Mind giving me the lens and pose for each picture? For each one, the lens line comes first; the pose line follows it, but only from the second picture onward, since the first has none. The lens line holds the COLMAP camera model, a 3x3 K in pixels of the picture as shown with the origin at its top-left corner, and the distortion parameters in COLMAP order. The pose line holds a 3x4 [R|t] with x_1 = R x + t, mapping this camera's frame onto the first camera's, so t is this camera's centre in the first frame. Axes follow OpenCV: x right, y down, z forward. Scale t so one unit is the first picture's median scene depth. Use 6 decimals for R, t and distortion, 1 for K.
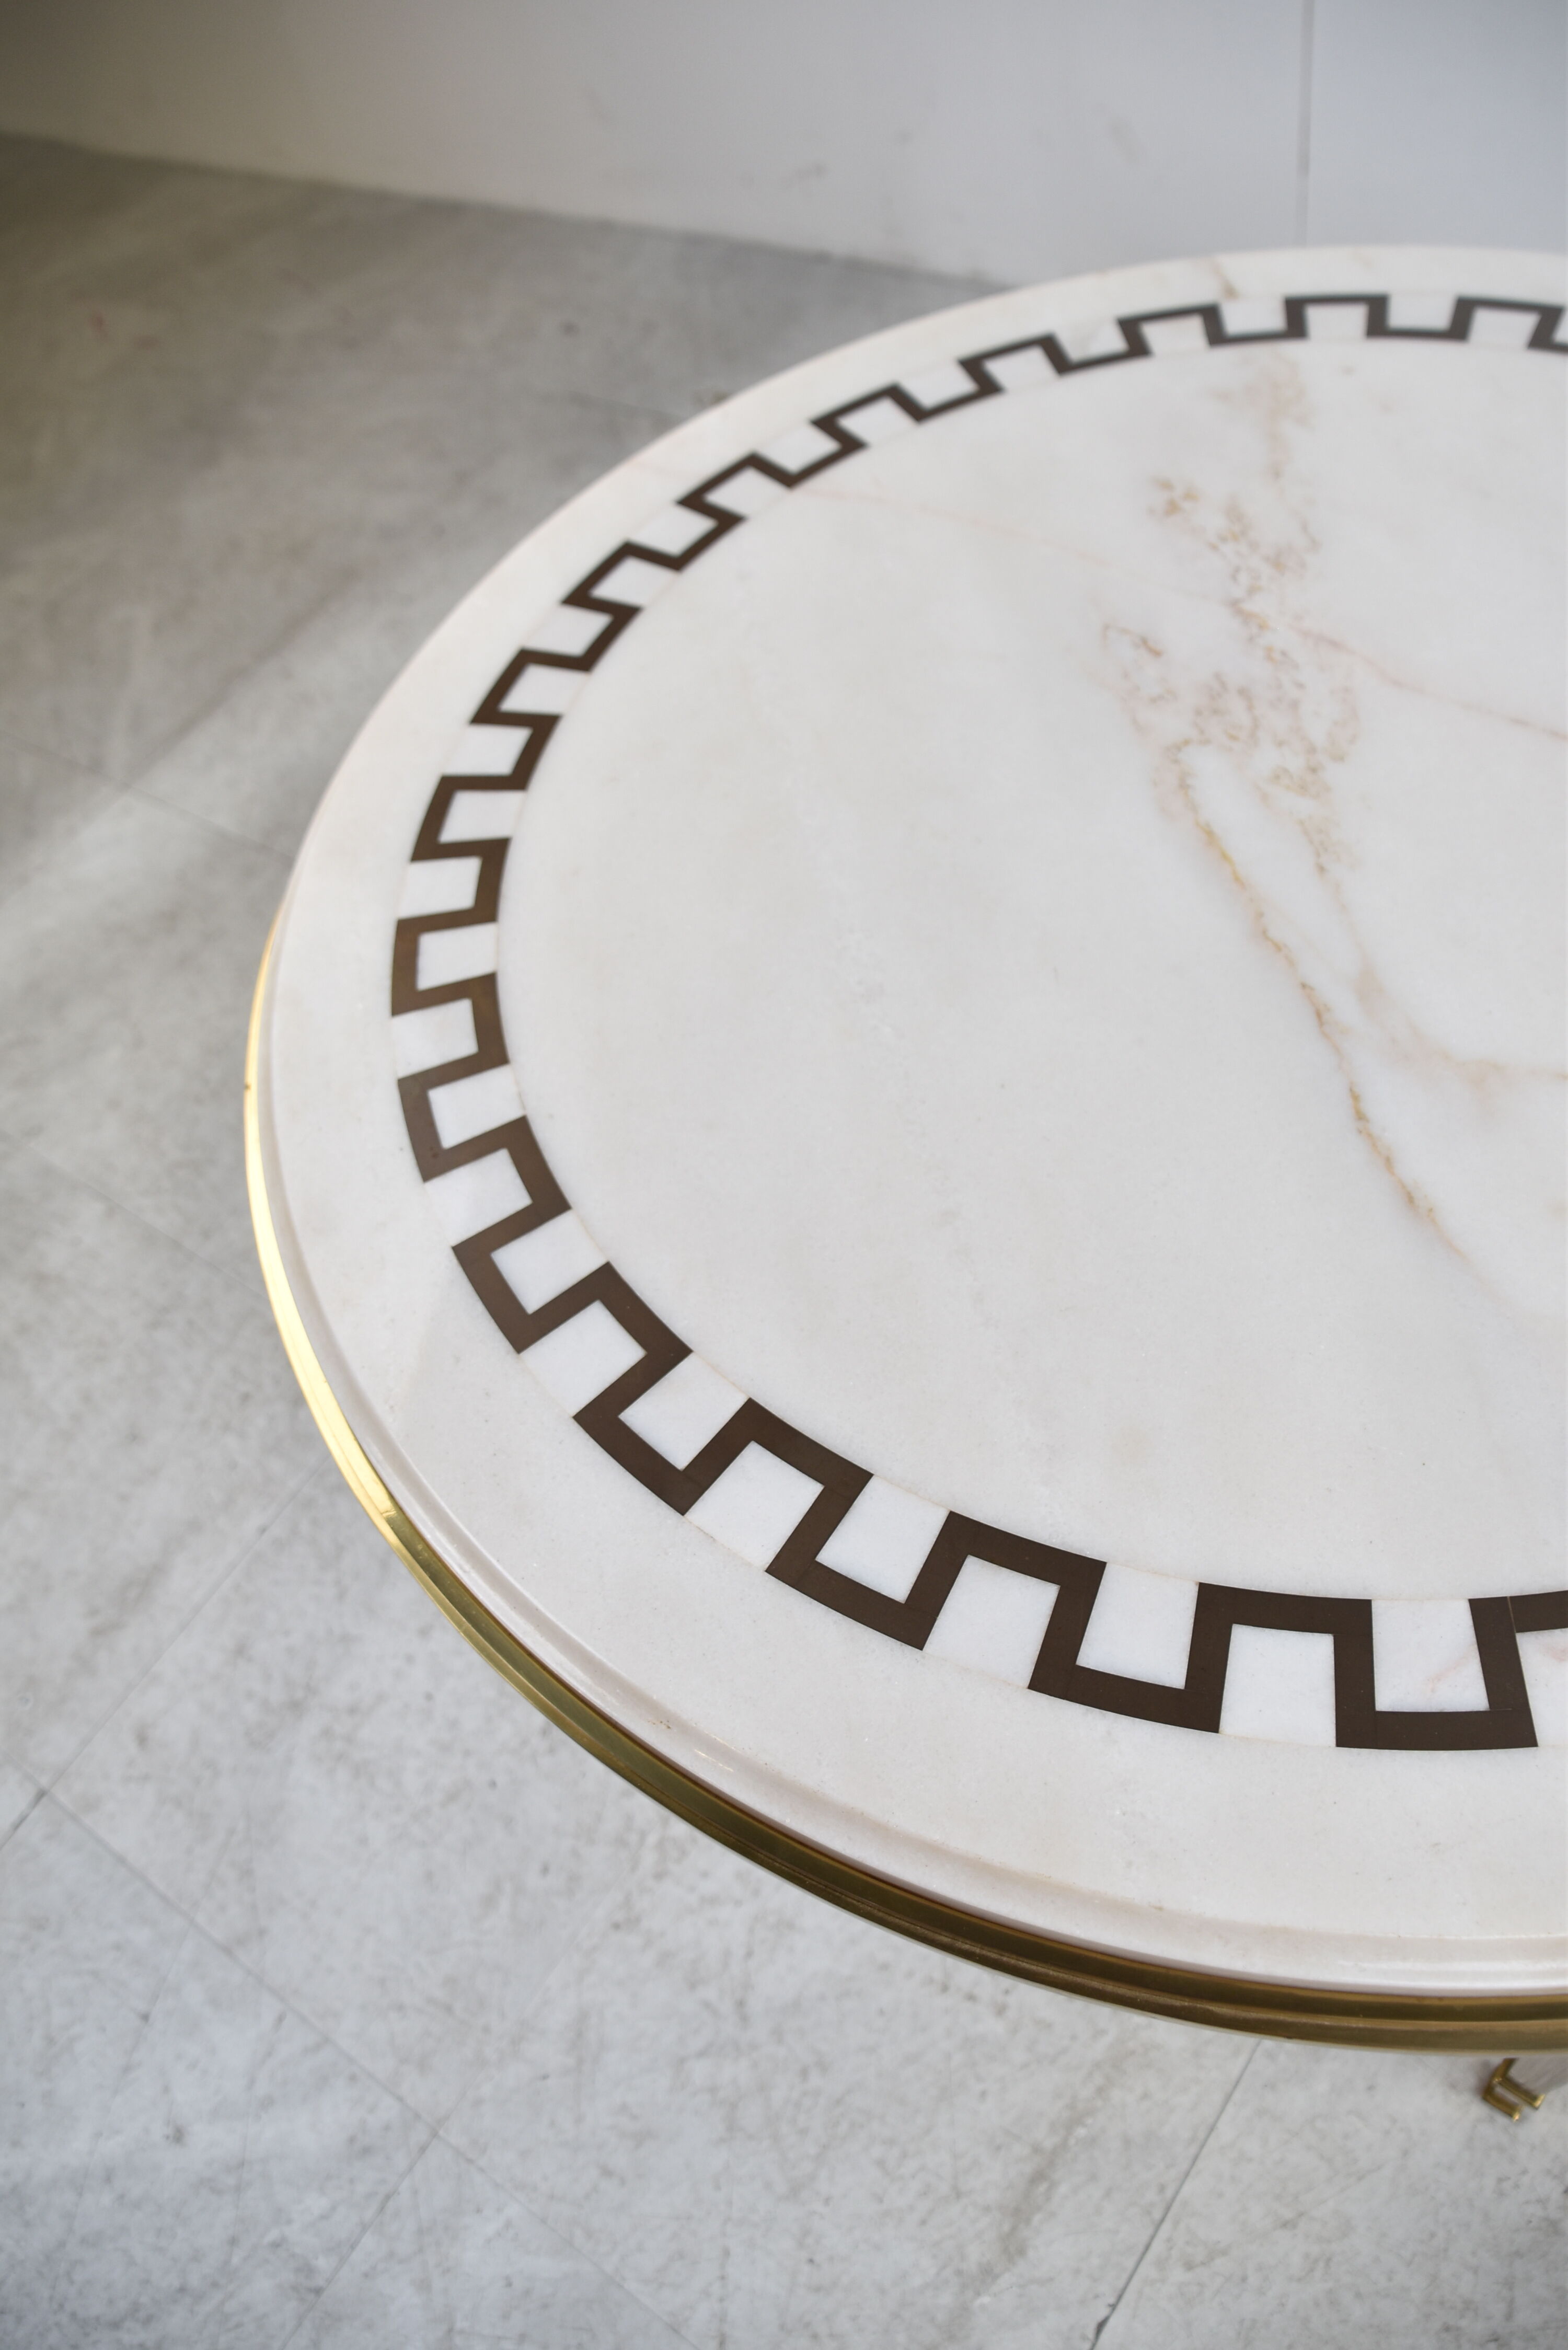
lens RADIAL K [[1802.3, 0, 802.4], [0, 1802.3, 1166.7], [0, 0, 1]] dist [-0.147054, 0.077864]
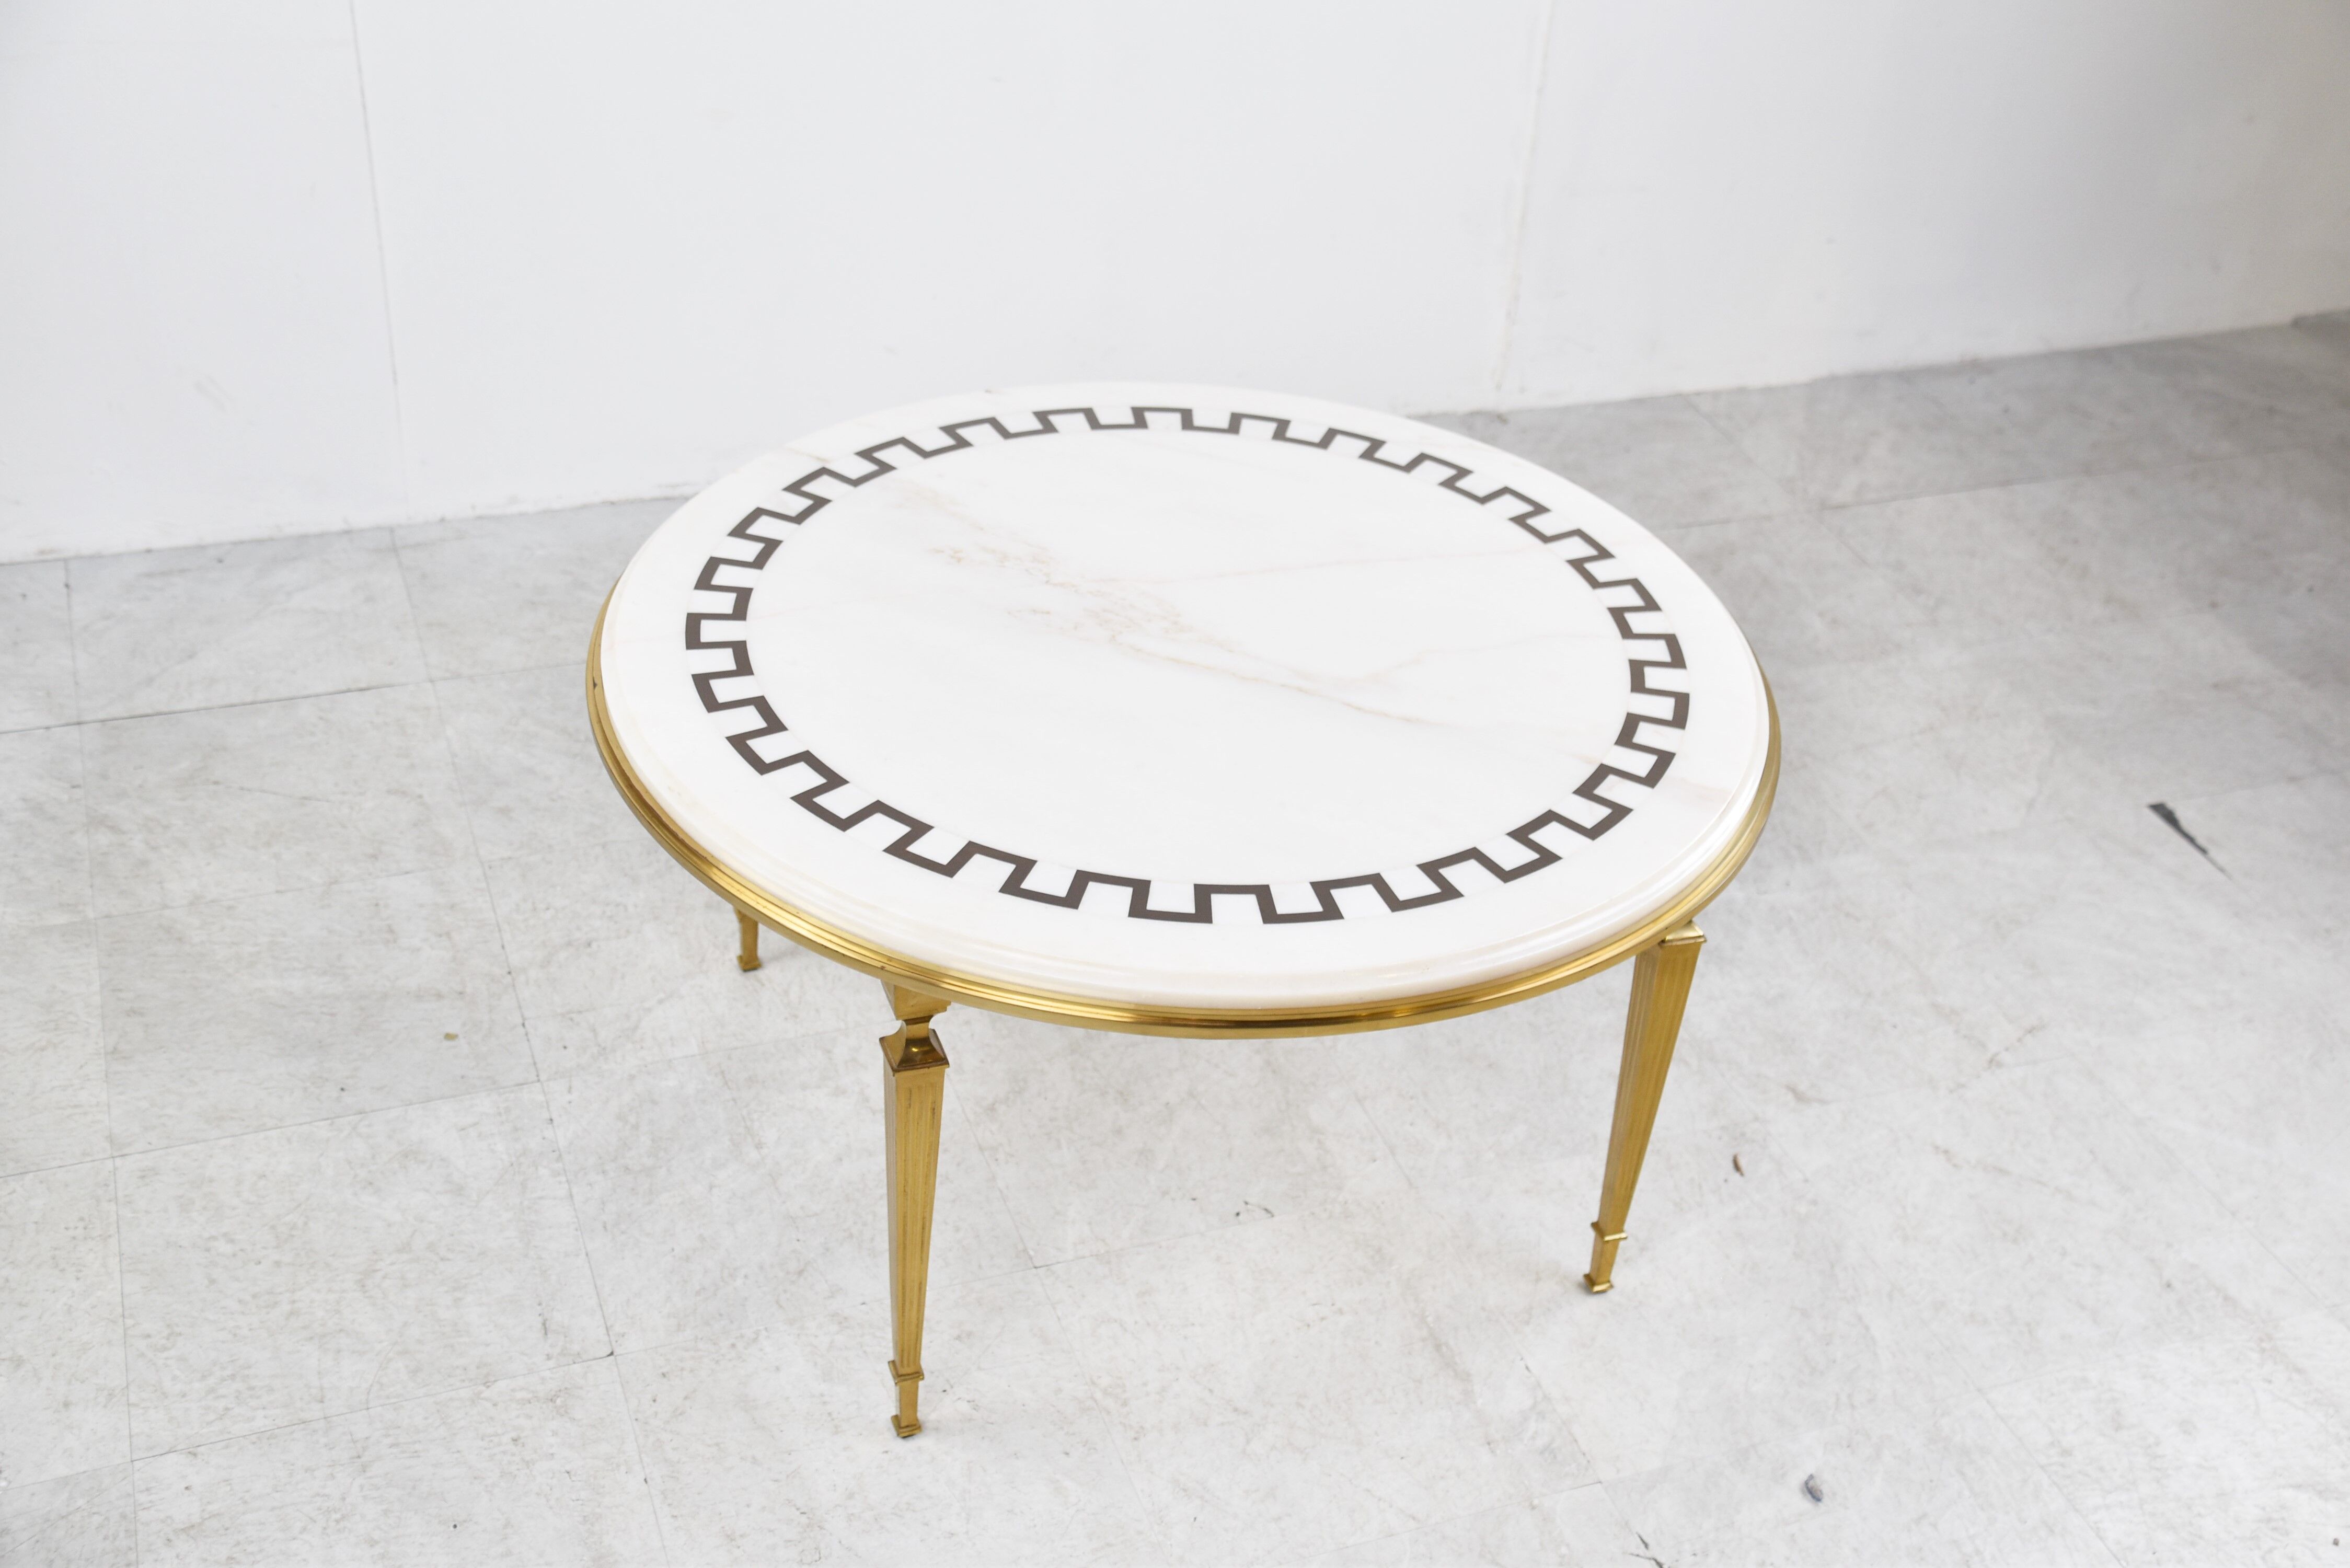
lens RADIAL K [[2632.1, 0, 1170.8], [0, 2632.1, 793.4], [0, 0, 1]] dist [0.059639, 0.000000]
pose [[0.552487, -0.278170, 0.785735, -1.590757], [0.563516, 0.819250, -0.106199, 0.259722], [-0.614172, 0.501448, 0.609379, -0.526906]]
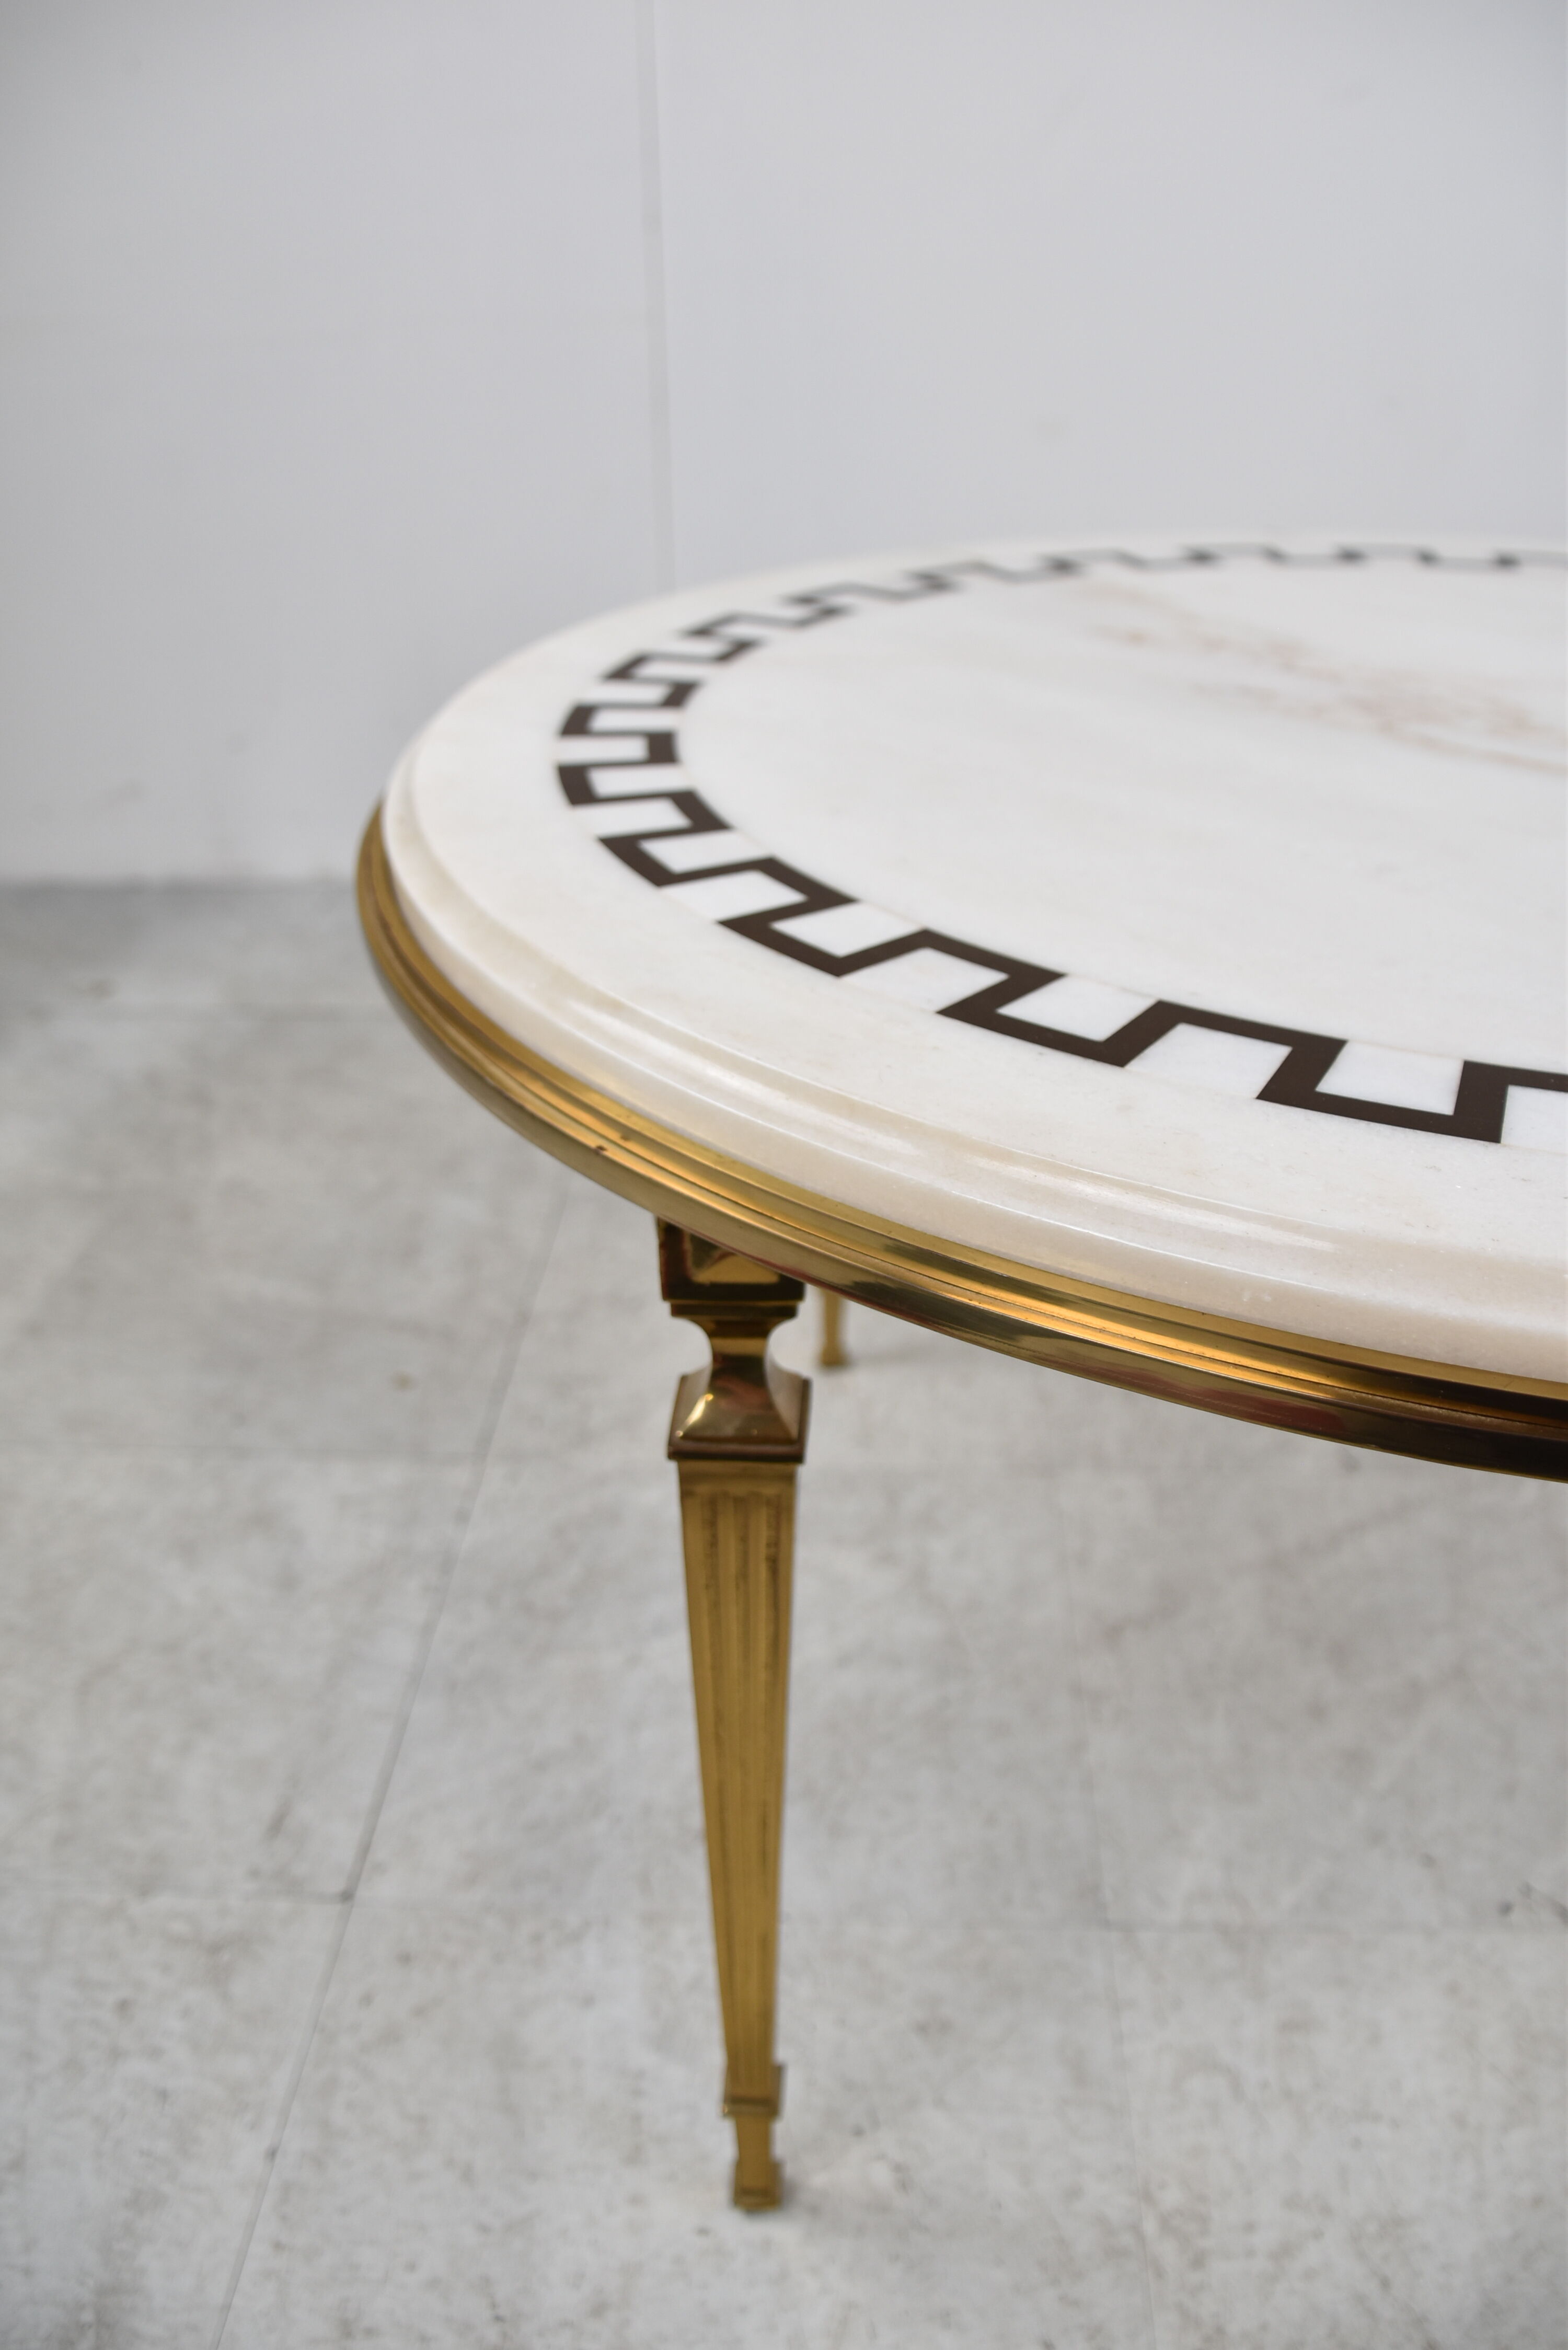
lens RADIAL K [[1955.5, 0, 795.0], [0, 1955.5, 1177.3], [0, 0, 1]] dist [-0.123472, 0.091846]
pose [[0.834812, -0.103034, 0.540808, -0.571688], [0.351396, 0.855925, -0.379359, 0.276924], [-0.423804, 0.506732, 0.750742, 0.327844]]
